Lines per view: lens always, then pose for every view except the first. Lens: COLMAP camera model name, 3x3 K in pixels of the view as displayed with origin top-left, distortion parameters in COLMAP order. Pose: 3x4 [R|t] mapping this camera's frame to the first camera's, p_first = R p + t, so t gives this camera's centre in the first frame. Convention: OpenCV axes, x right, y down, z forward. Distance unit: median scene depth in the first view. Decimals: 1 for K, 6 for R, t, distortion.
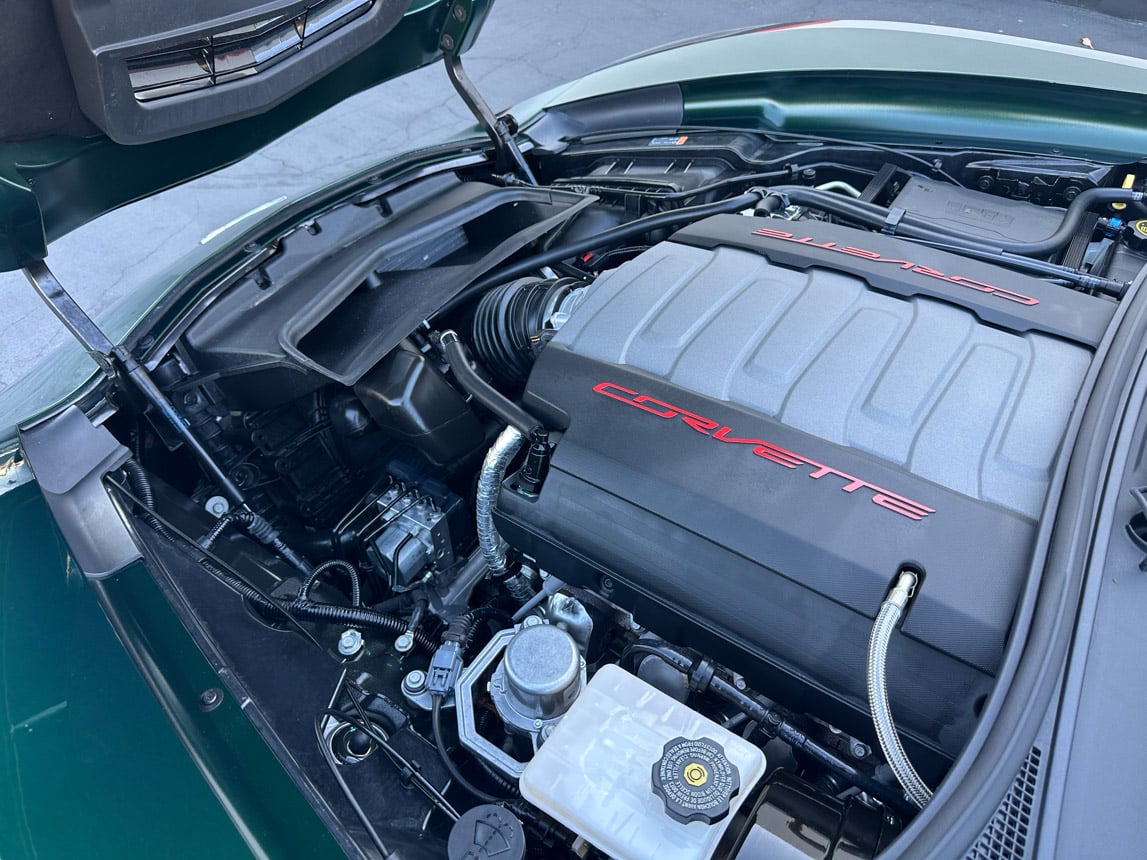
lens RADIAL K [[790.7, 0, 568.2], [0, 790.7, 446.9], [0, 0, 1]] dist [0.058360, -0.071652]
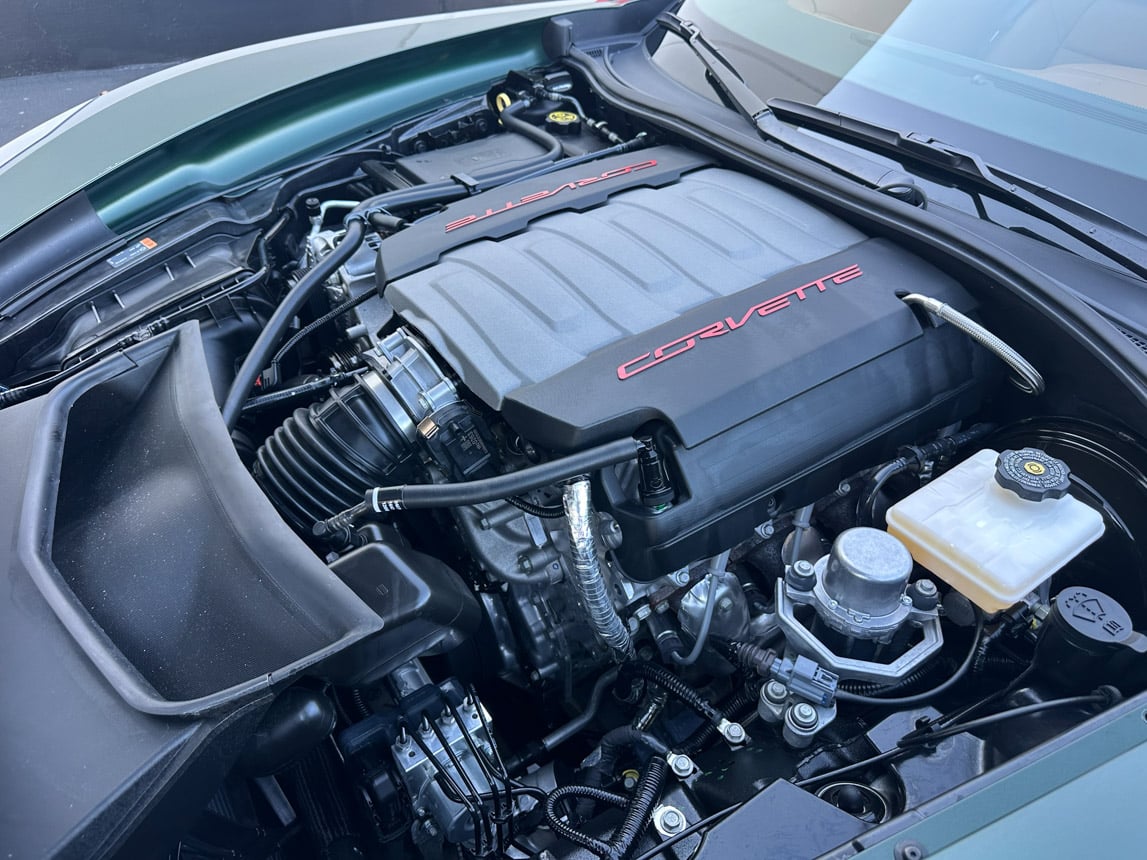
lens RADIAL K [[790.7, 0, 568.2], [0, 790.7, 446.9], [0, 0, 1]] dist [0.058360, -0.071652]
pose [[0.369571, -0.600240, 0.709316, -0.442364], [0.652104, 0.711346, 0.262196, -0.191194], [-0.661950, 0.365648, 0.654312, 0.291218]]
